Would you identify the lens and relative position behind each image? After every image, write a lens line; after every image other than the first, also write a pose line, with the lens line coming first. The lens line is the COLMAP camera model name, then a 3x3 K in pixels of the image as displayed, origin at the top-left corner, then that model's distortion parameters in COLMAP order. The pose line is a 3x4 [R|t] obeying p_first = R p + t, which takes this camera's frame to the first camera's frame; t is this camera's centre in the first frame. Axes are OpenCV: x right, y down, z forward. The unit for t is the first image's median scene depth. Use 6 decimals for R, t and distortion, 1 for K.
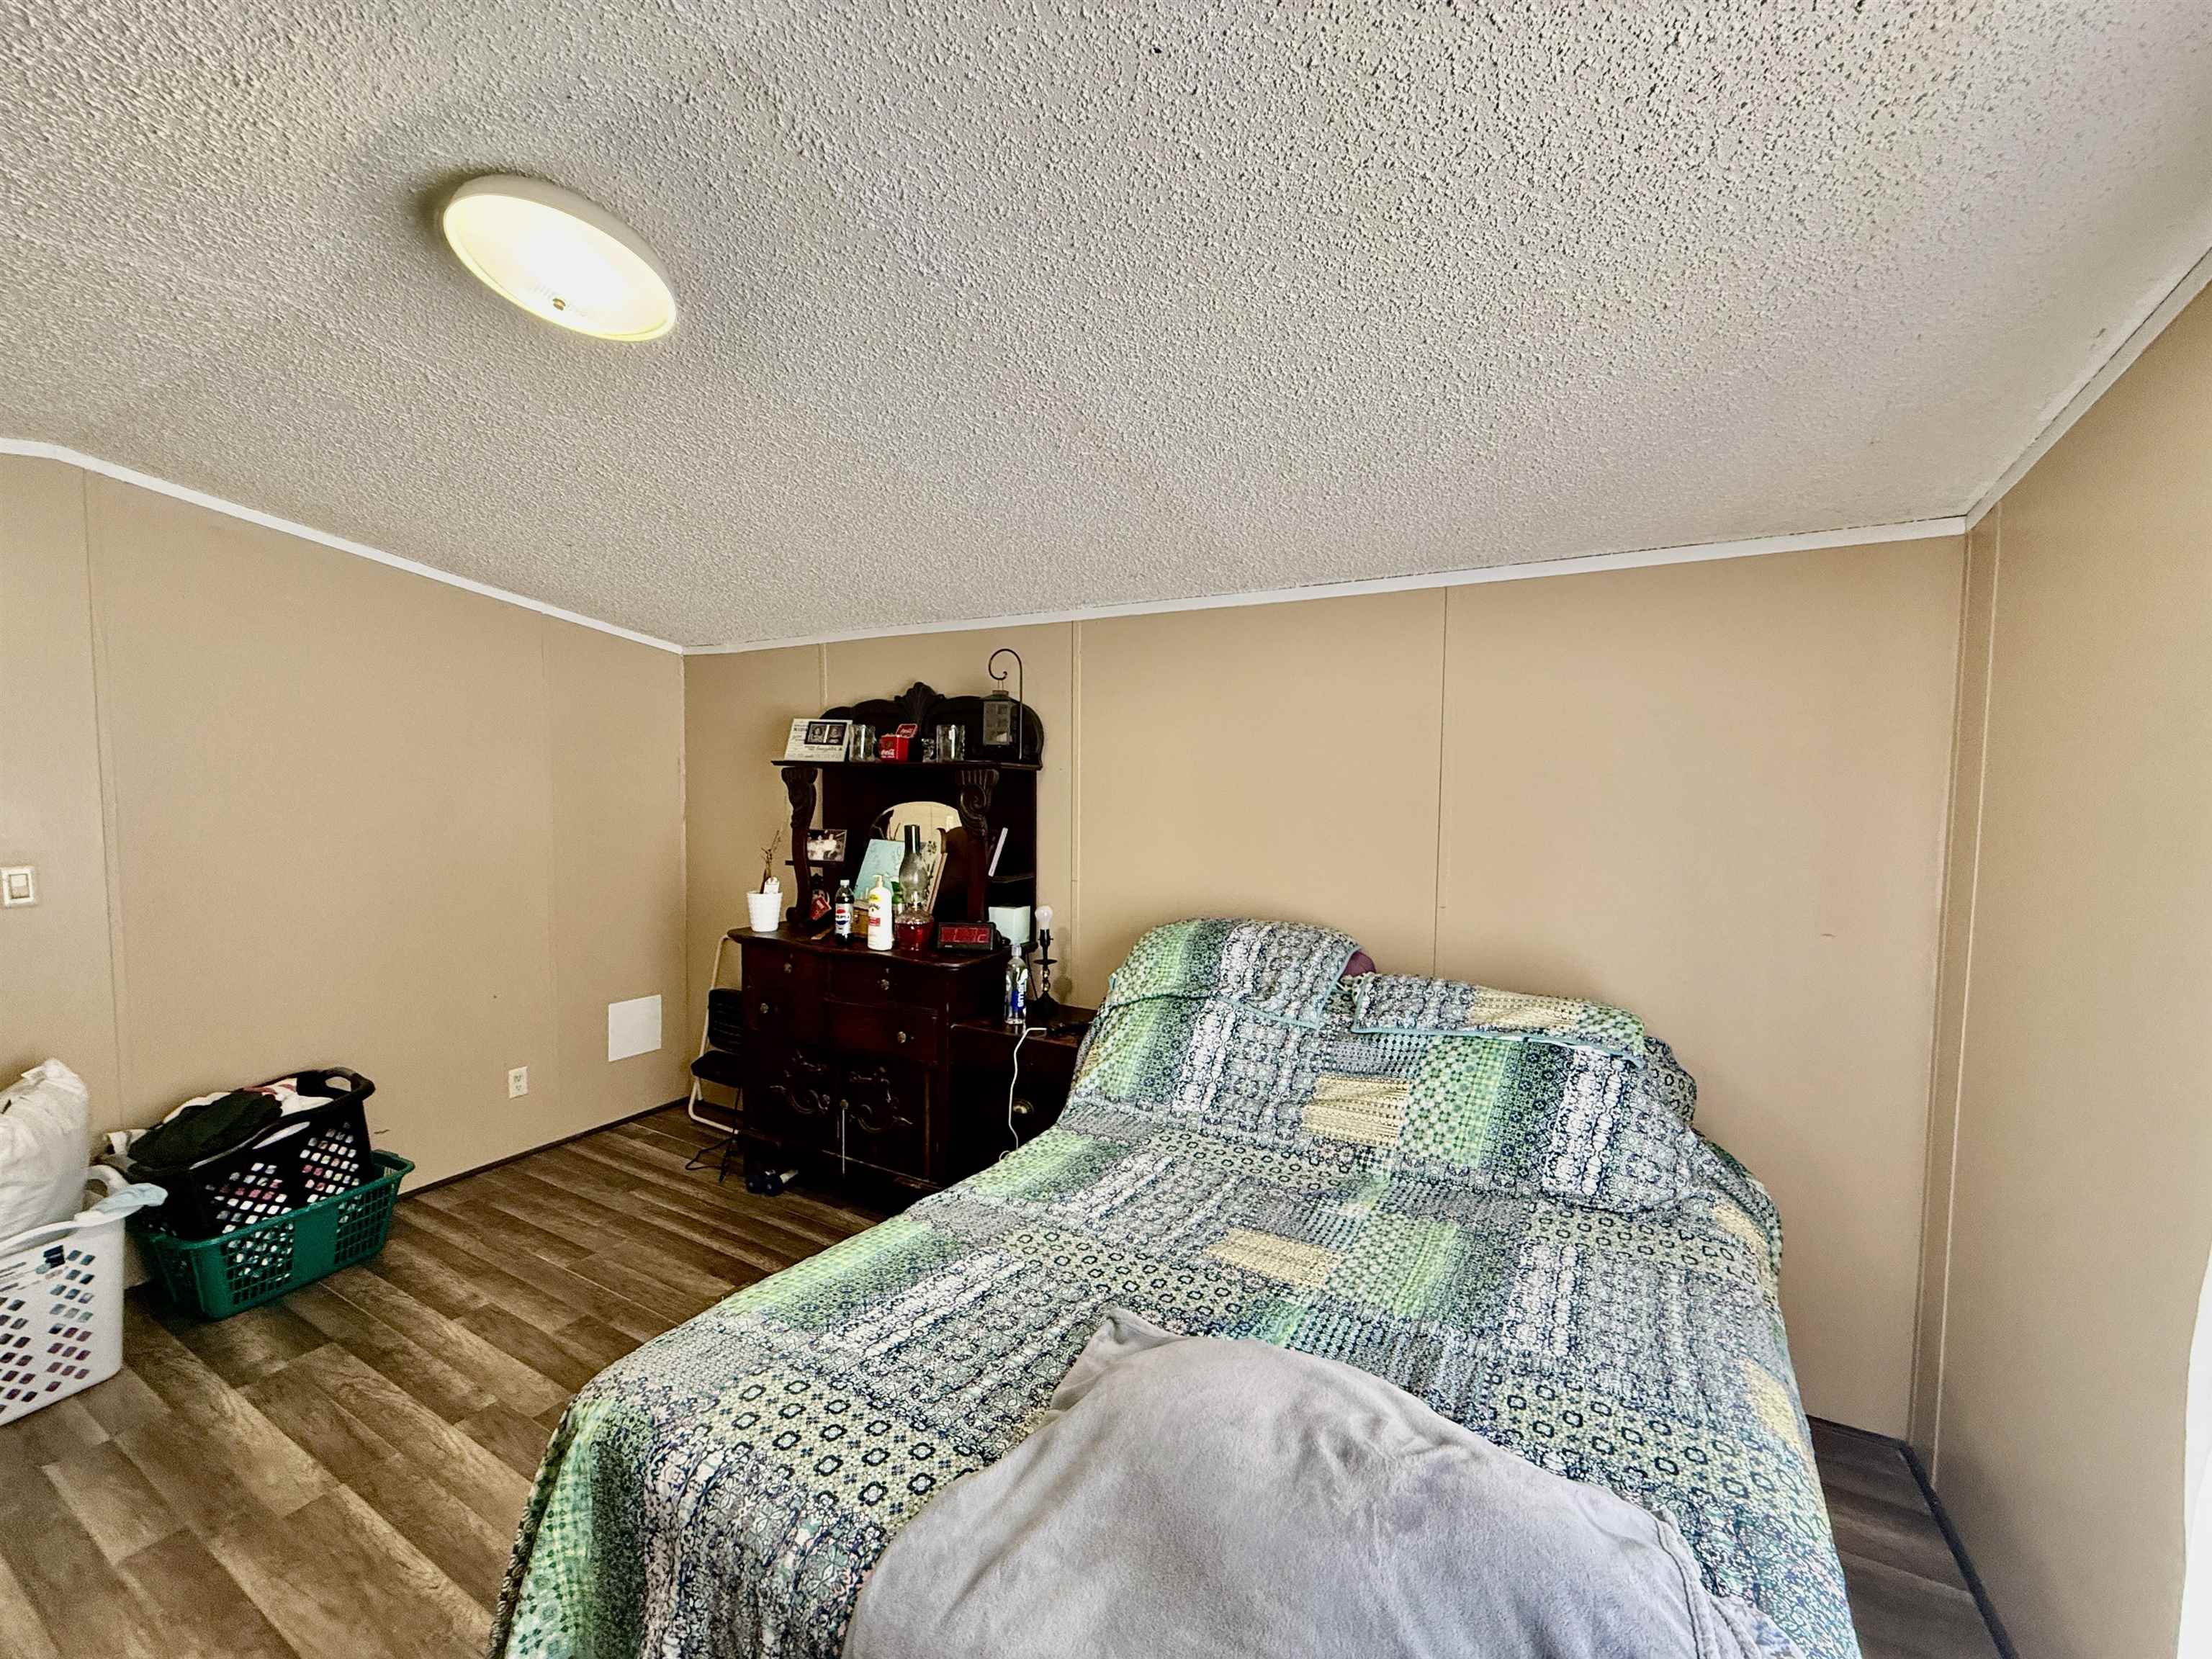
lens RADIAL K [[870.2, 0, 1100.9], [0, 870.2, 838.4], [0, 0, 1]] dist [-0.000089, 0.000348]
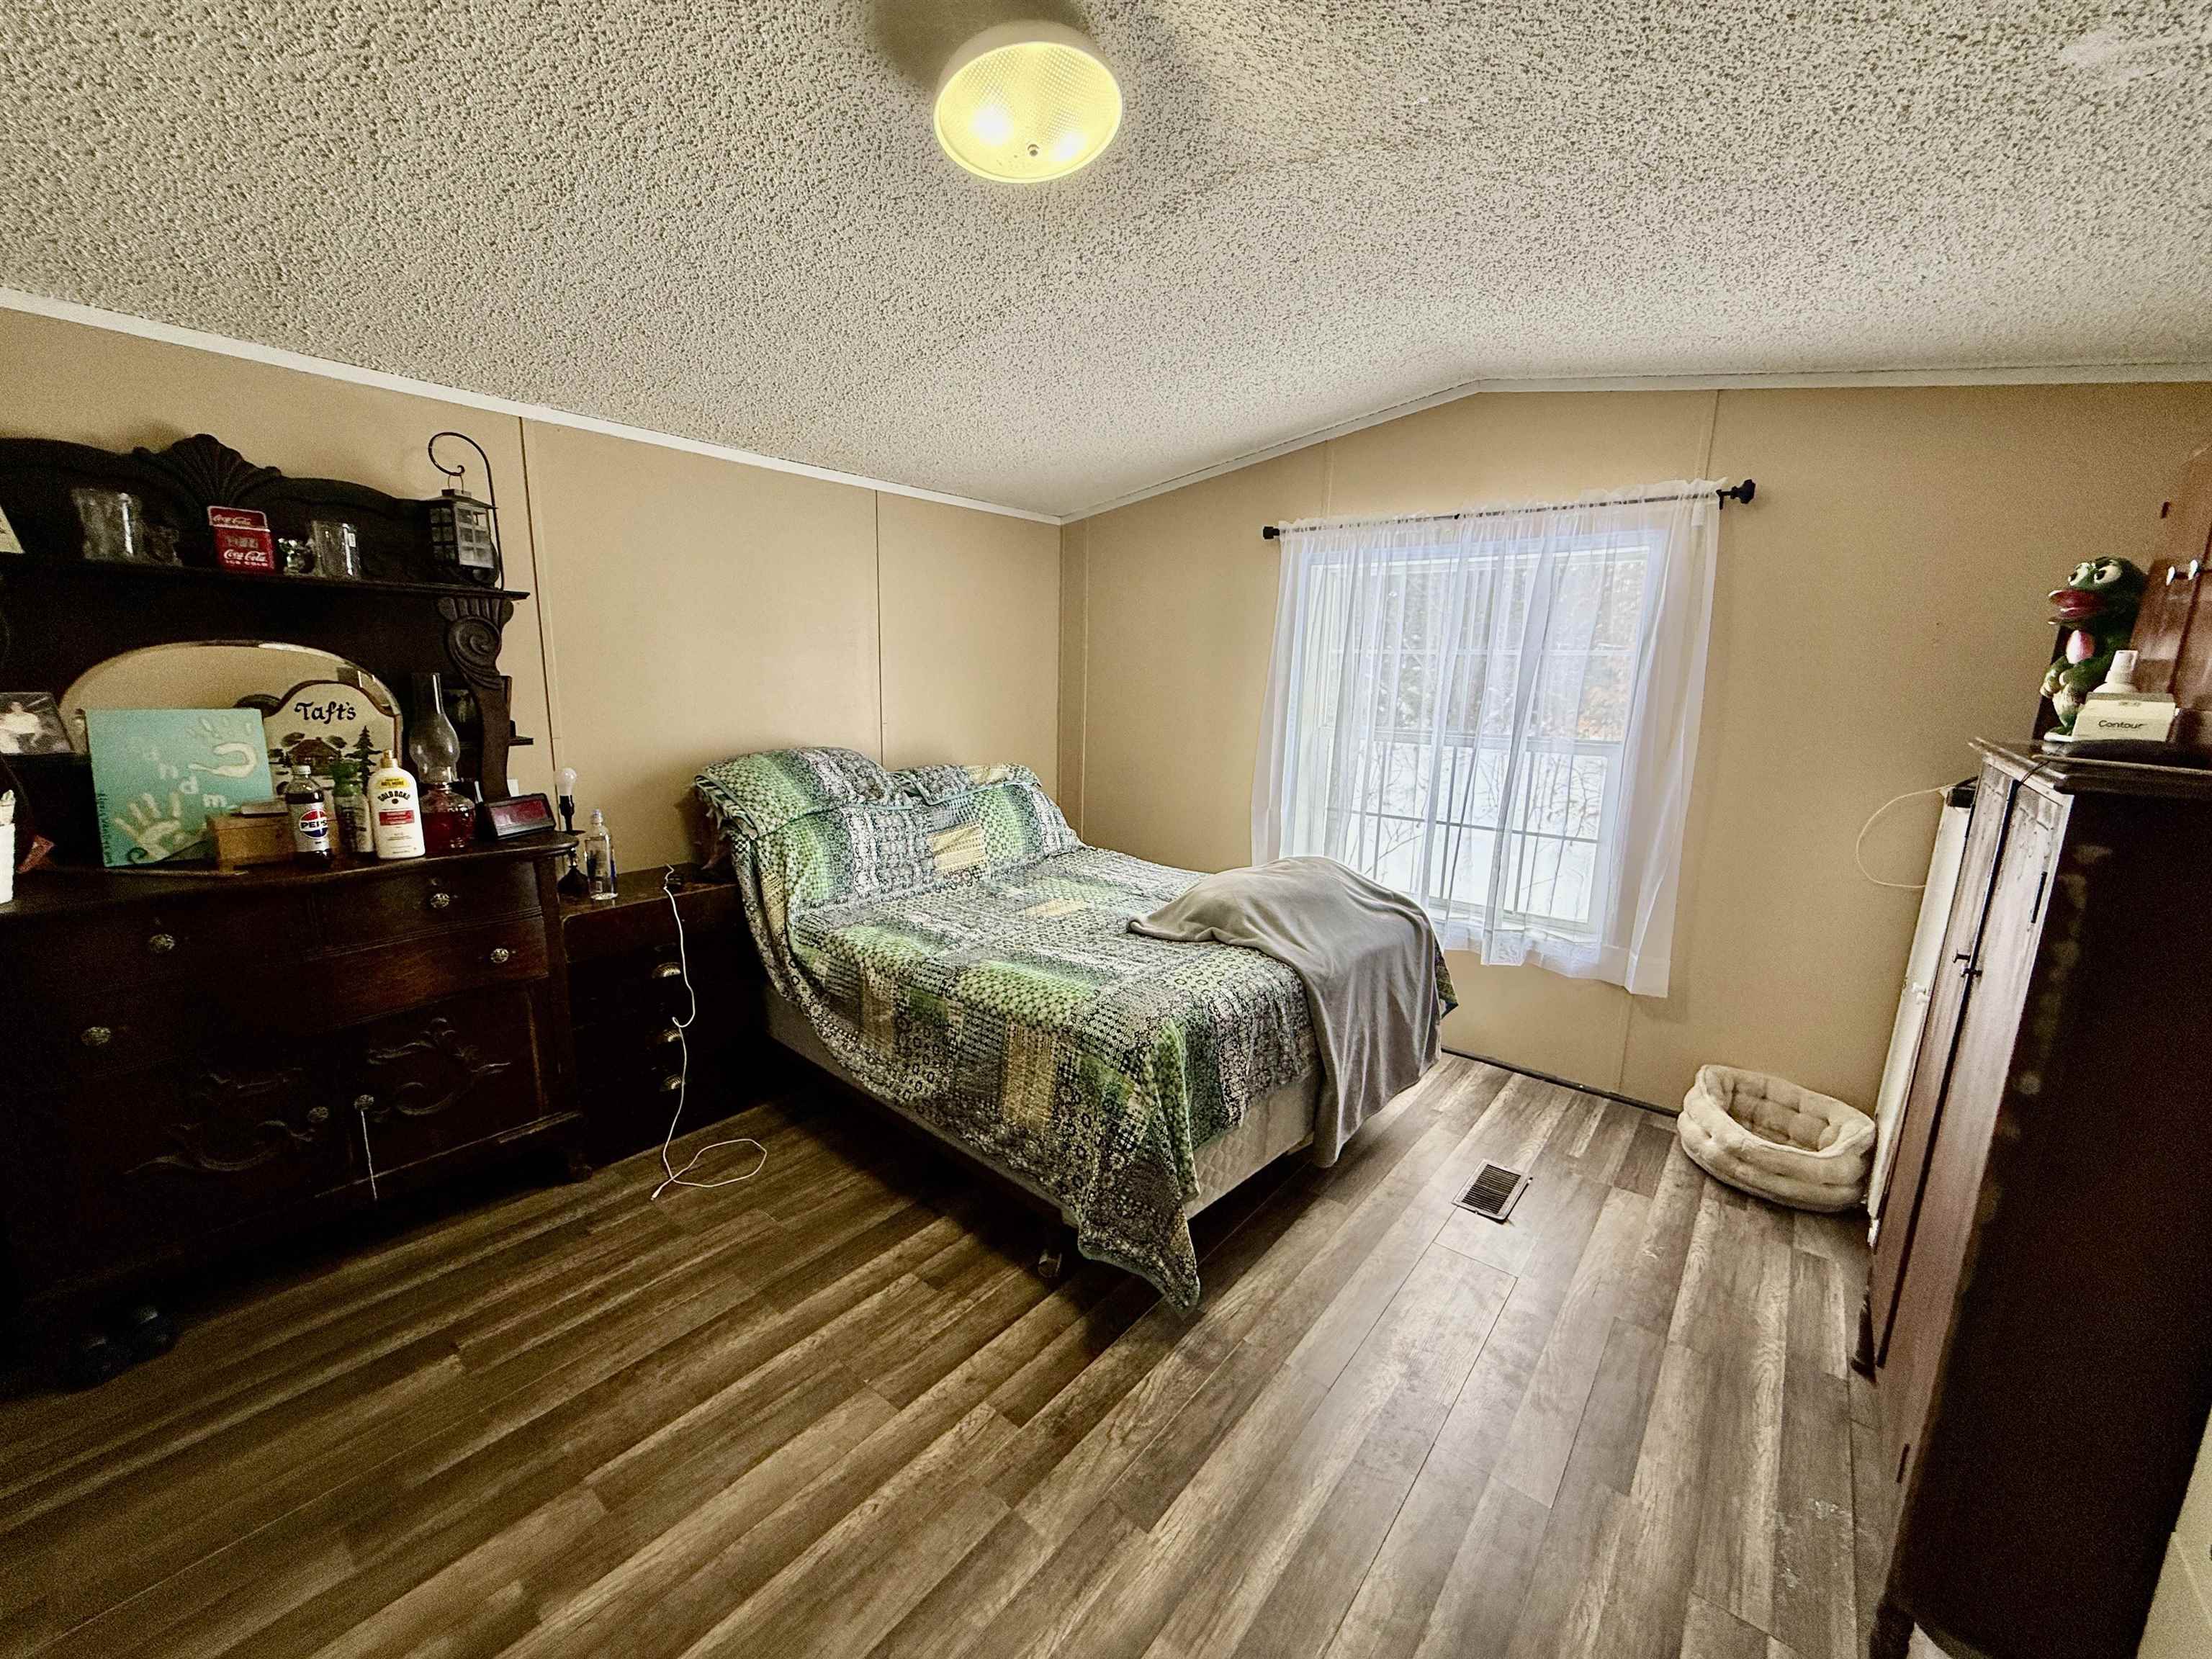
lens RADIAL K [[870.2, 0, 1100.5], [0, 870.2, 829.1], [0, 0, 1]] dist [-0.000089, 0.000348]
pose [[0.177439, -0.192573, 0.965107, -1.125376], [0.032349, 0.981279, 0.189853, -0.012154], [-0.983600, -0.002467, 0.180347, 0.448998]]
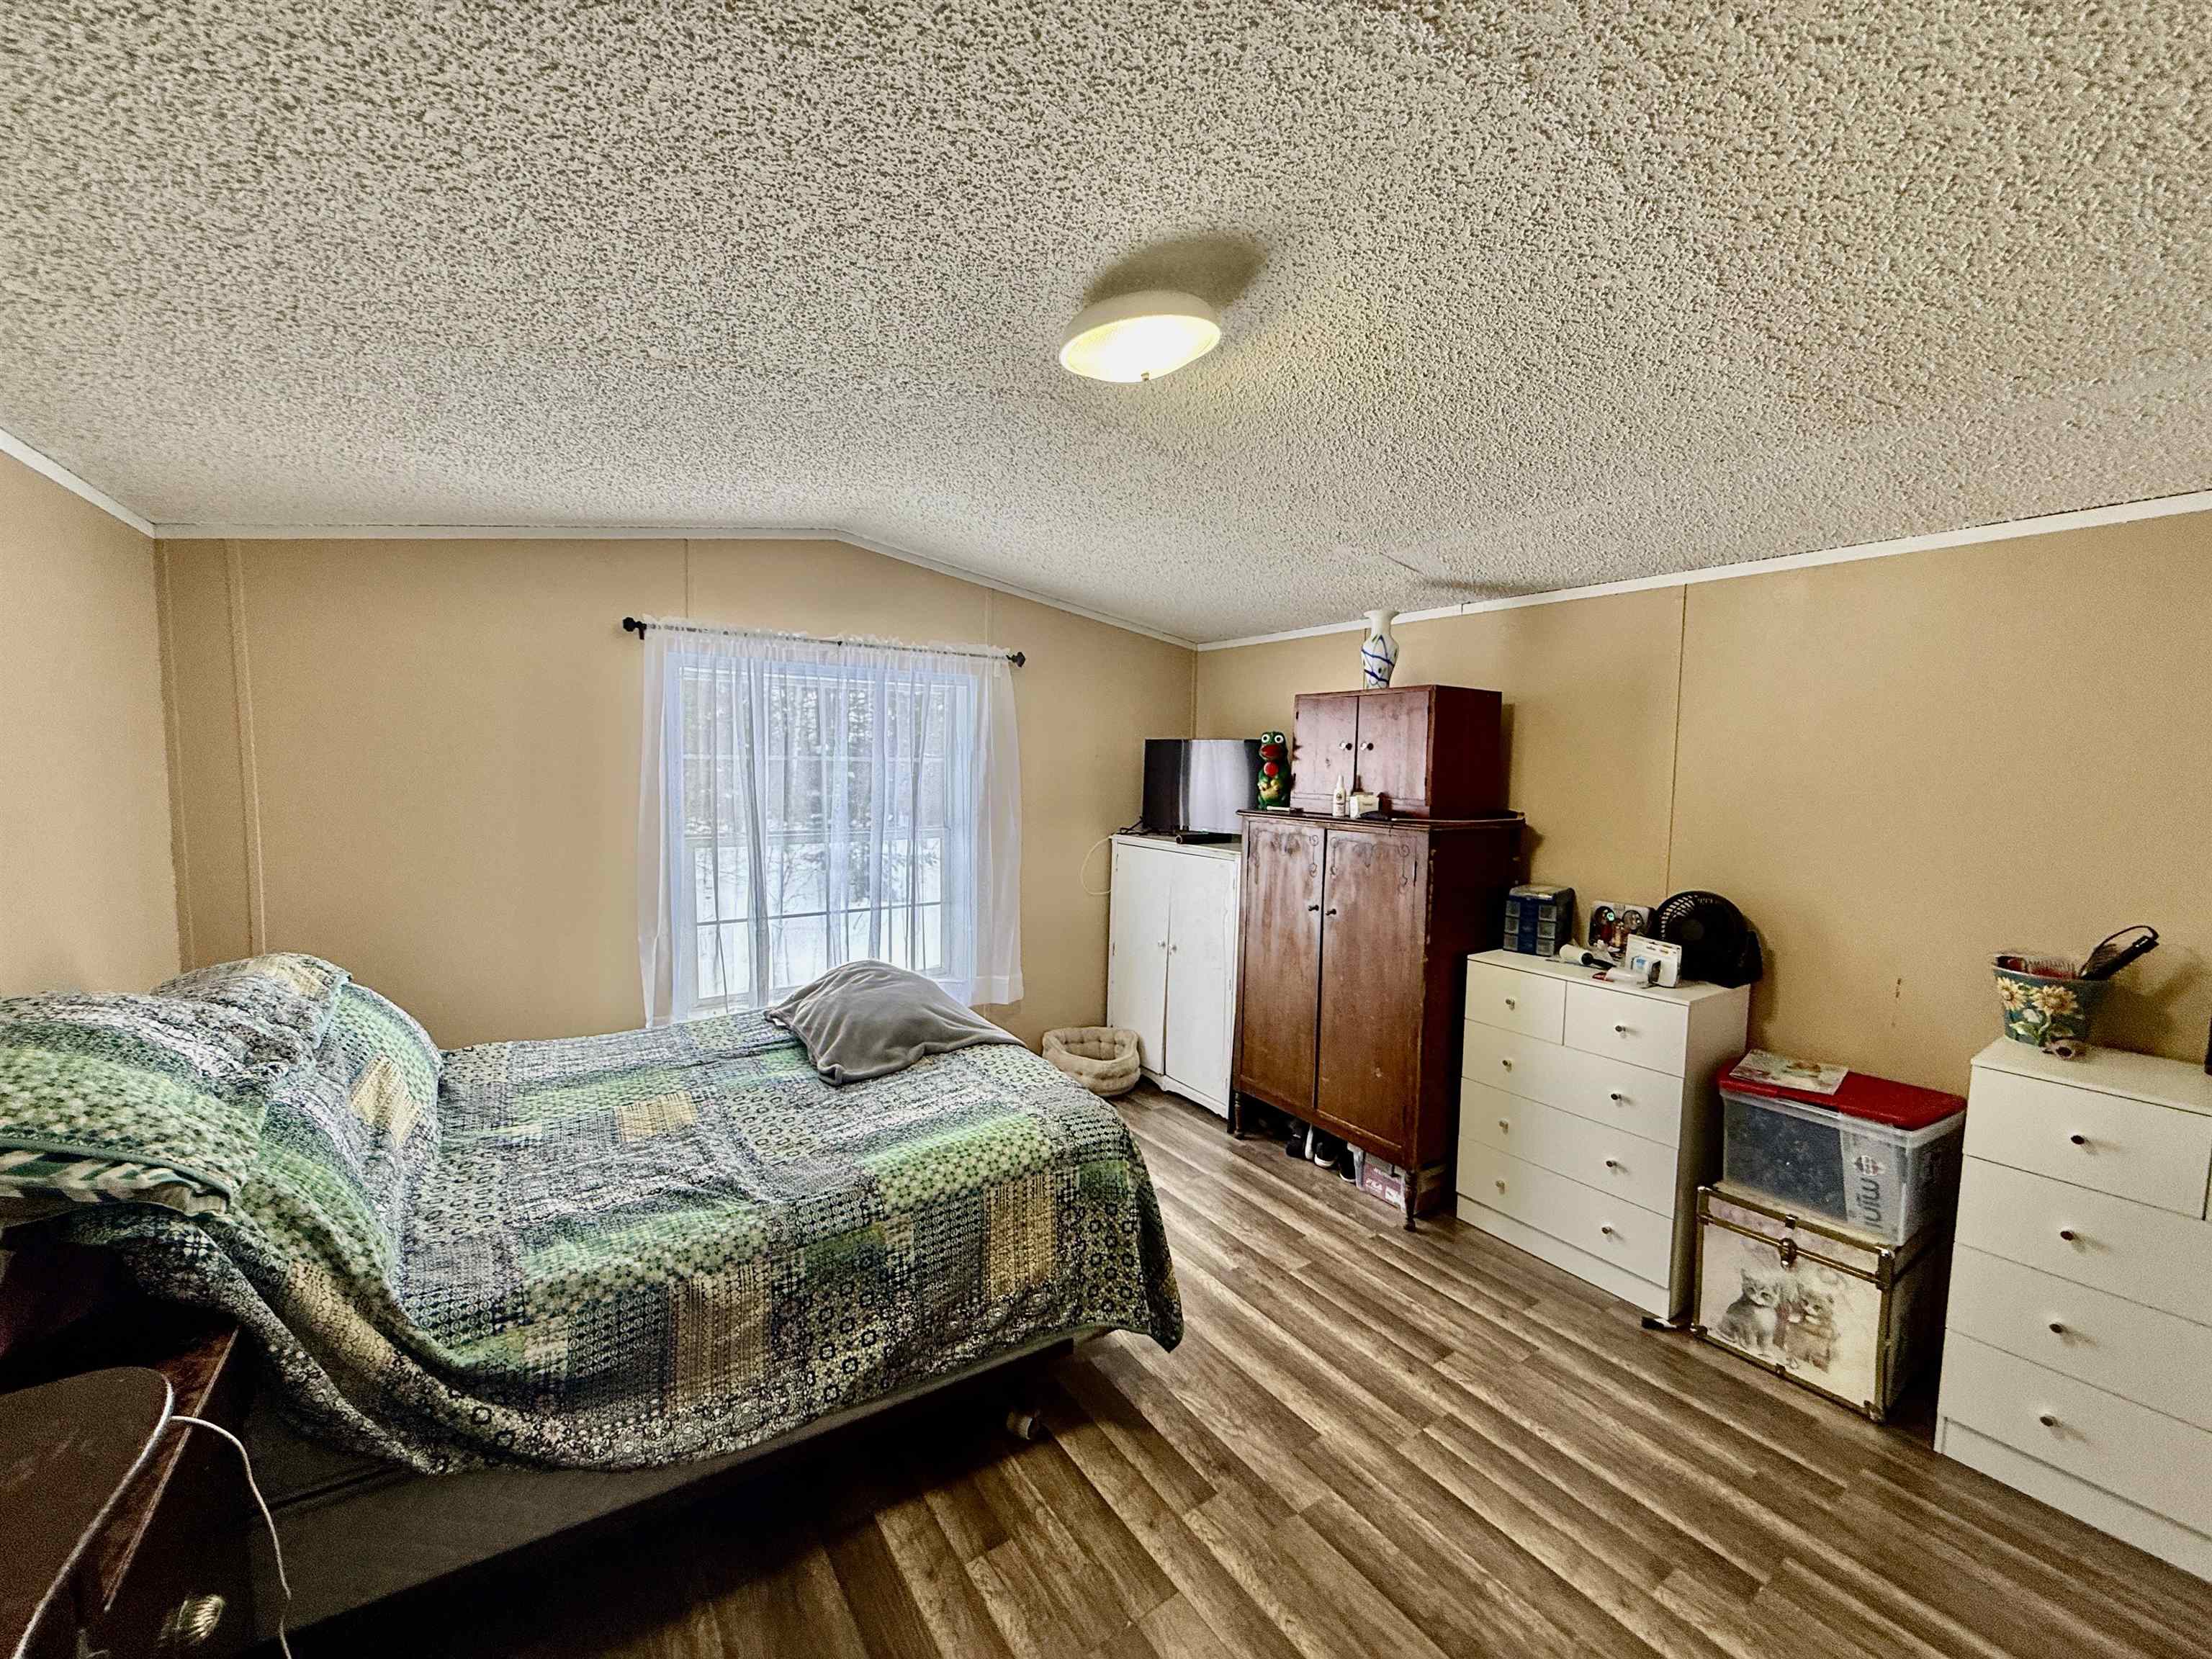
lens RADIAL K [[870.2, 0, 1099.2], [0, 870.2, 829.7], [0, 0, 1]] dist [-0.000089, 0.000348]
pose [[-0.889280, -0.063728, 0.452901, -0.732878], [-0.004396, 0.991390, 0.130867, -0.095390], [-0.457342, 0.114386, -0.881904, 1.383929]]
